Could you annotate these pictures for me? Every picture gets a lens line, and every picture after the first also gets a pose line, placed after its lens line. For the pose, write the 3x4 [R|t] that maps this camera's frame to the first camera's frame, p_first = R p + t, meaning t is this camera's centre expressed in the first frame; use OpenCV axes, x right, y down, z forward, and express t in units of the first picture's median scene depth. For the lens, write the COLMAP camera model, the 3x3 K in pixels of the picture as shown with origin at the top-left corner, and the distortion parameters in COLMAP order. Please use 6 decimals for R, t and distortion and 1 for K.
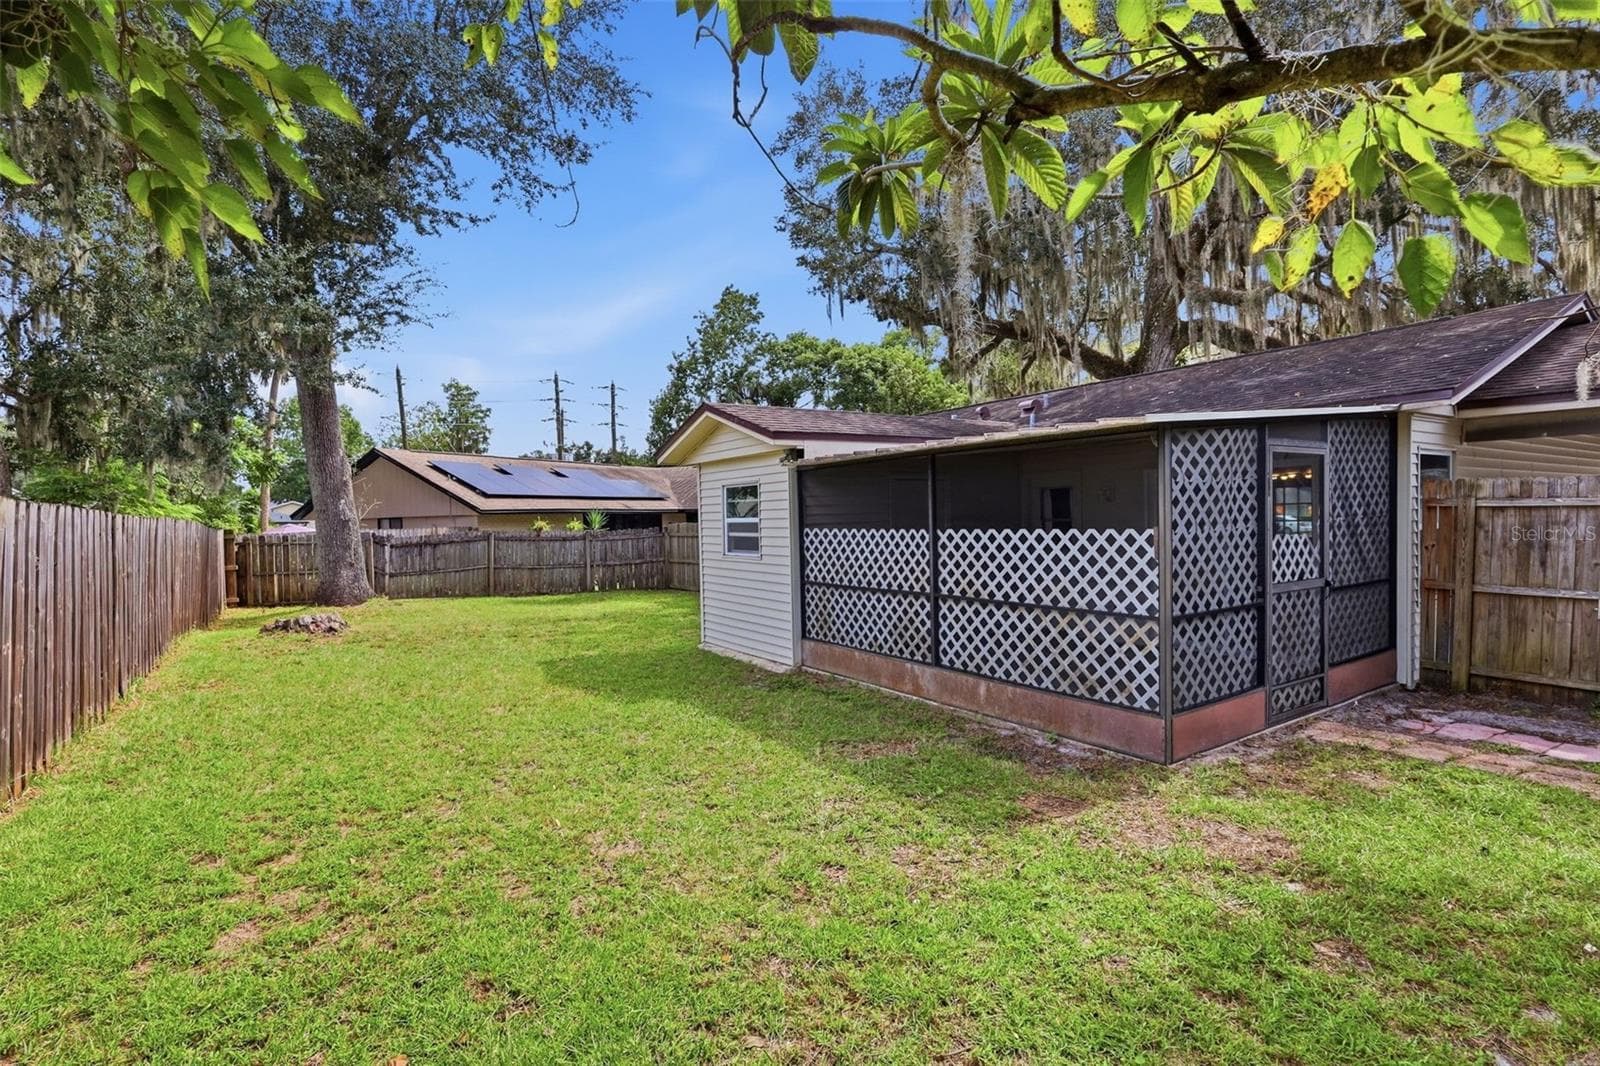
lens RADIAL K [[754.5, 0, 799.1], [0, 754.5, 539.4], [0, 0, 1]] dist [-0.001344, 0.000254]
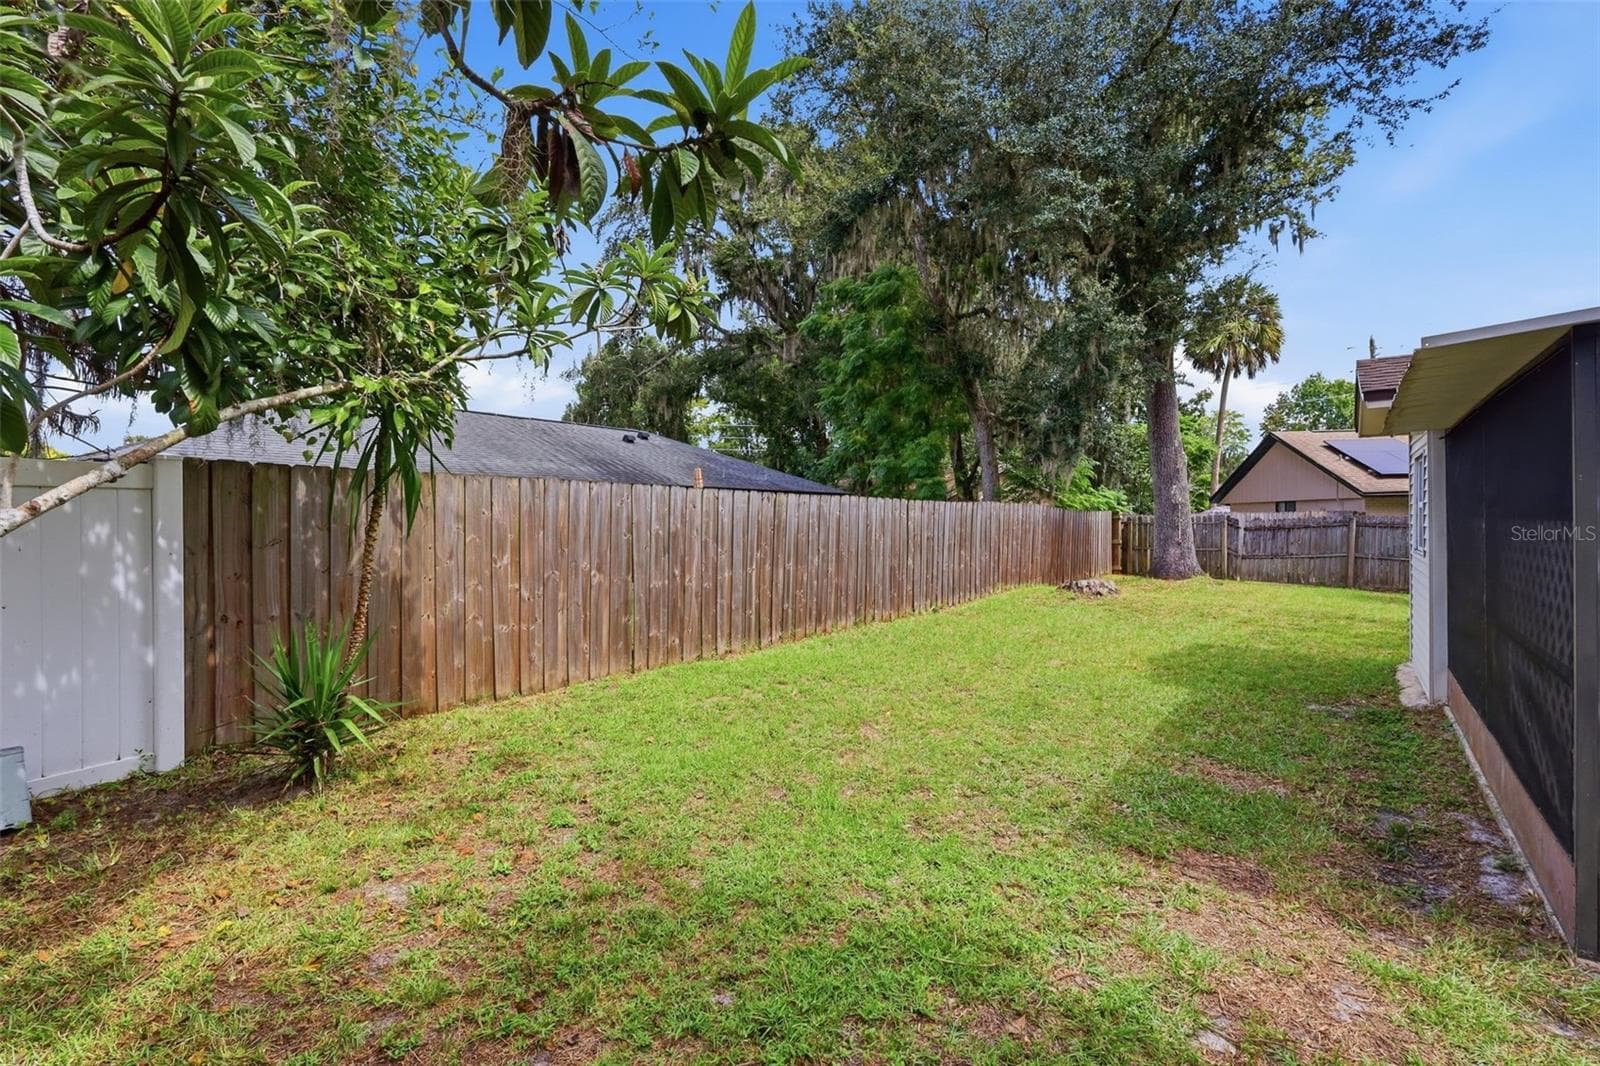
lens RADIAL K [[751.1, 0, 799.4], [0, 751.1, 524.6], [0, 0, 1]] dist [0.000735, 0.000245]
pose [[0.347276, 0.027061, -0.937373, 0.216415], [-0.024444, 0.999505, 0.019799, -0.002398], [0.937444, 0.016037, 0.347765, 0.076056]]
